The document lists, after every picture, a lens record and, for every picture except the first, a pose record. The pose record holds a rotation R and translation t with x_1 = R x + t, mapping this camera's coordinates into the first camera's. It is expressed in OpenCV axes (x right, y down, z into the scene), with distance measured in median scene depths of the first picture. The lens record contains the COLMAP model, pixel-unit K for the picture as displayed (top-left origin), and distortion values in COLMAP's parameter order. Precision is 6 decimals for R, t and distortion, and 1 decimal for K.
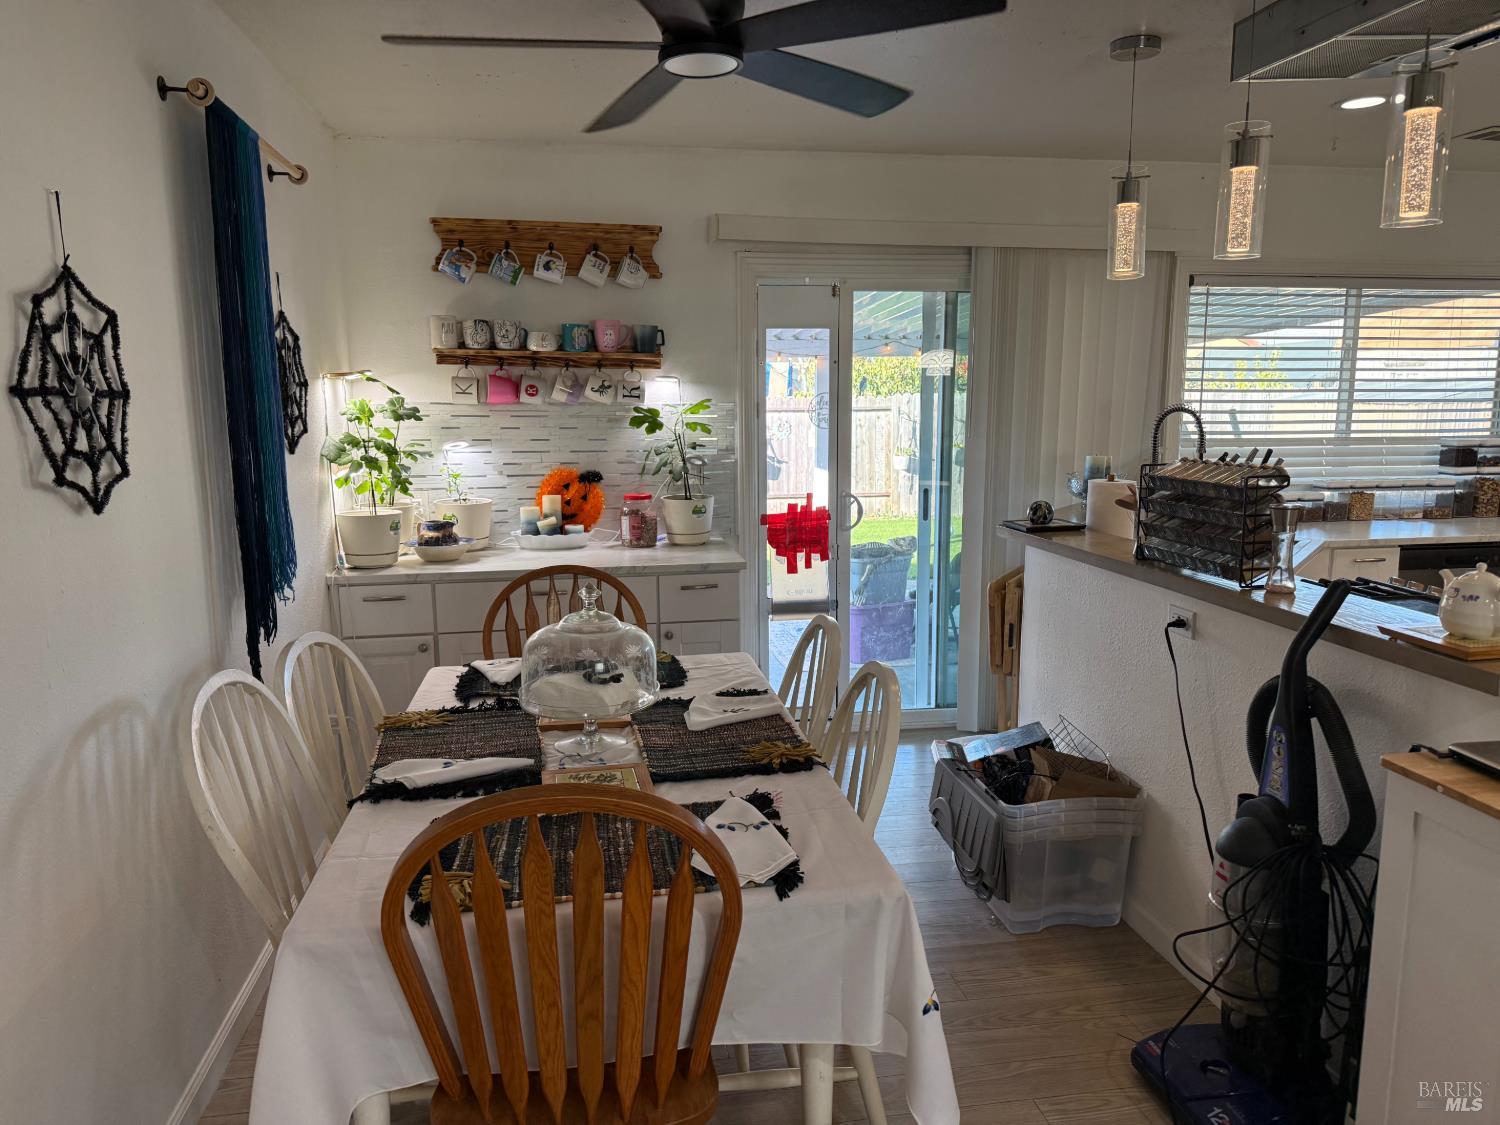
lens RADIAL K [[1050.1, 0, 750.0], [0, 1050.1, 562.5], [0, 0, 1]] dist [0.103243, -0.136896]
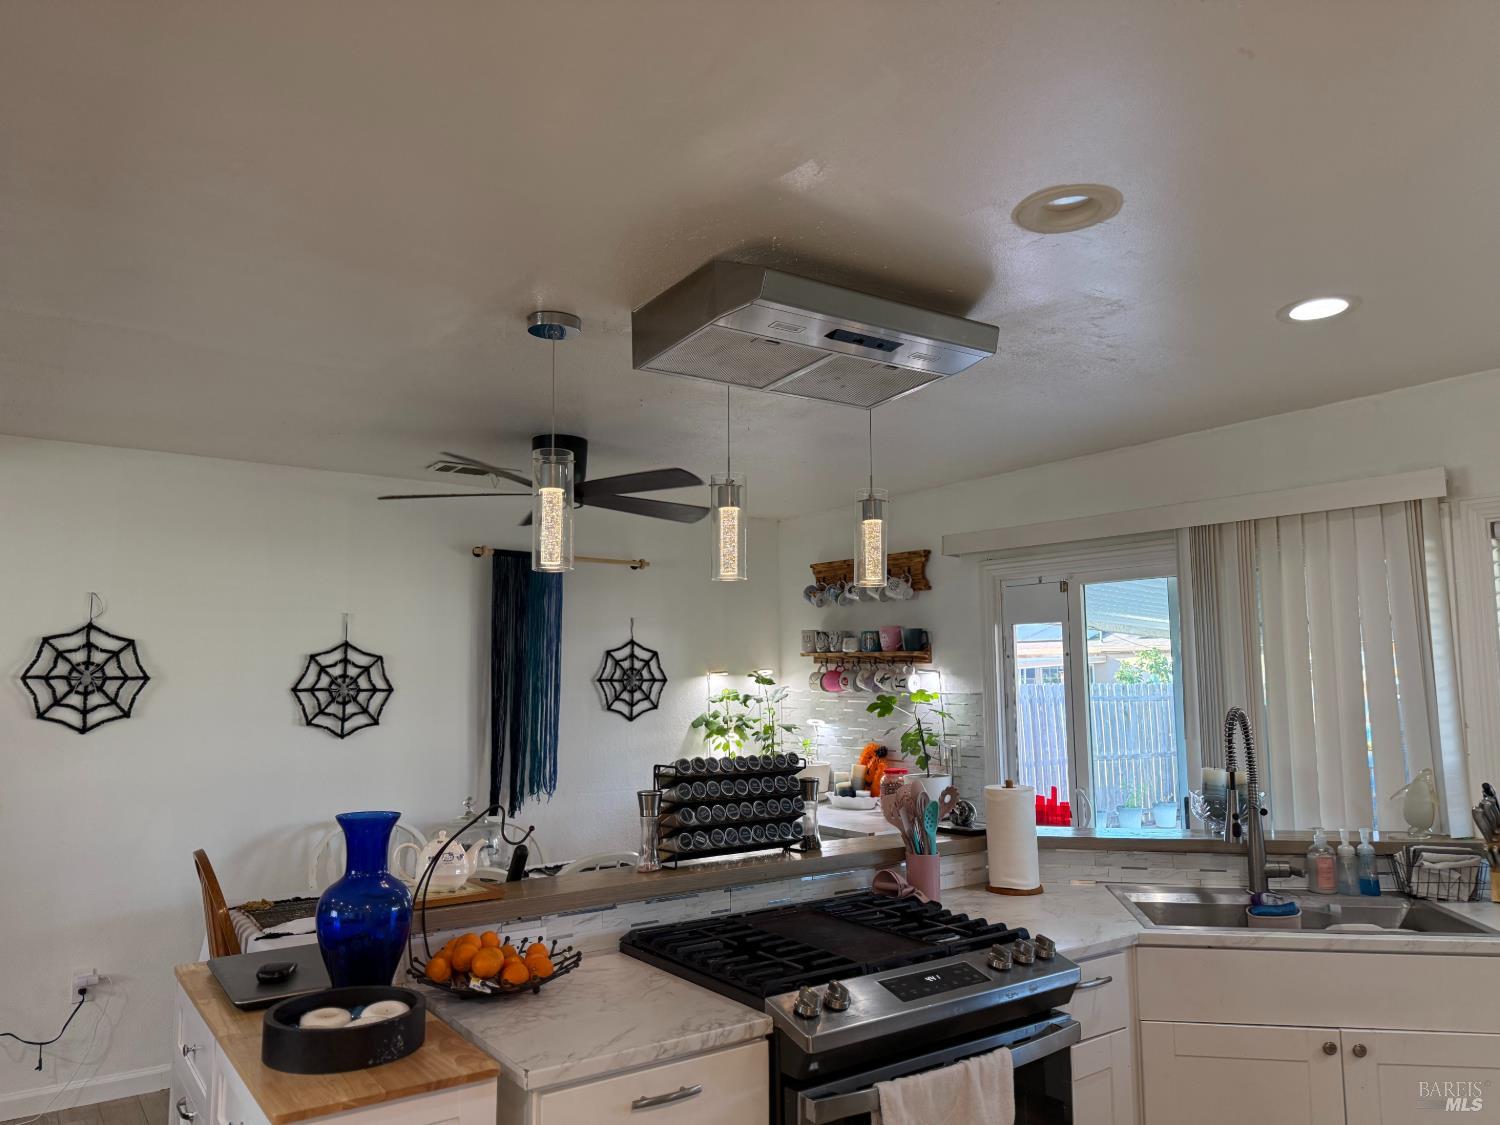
lens RADIAL K [[1039.4, 0, 758.0], [0, 1039.4, 572.3], [0, 0, 1]] dist [0.116854, -0.185091]
pose [[0.443791, -0.090012, -0.891598, 0.842434], [-0.137328, 0.976359, -0.166923, -0.060554], [0.885545, 0.196520, 0.420939, 0.311123]]
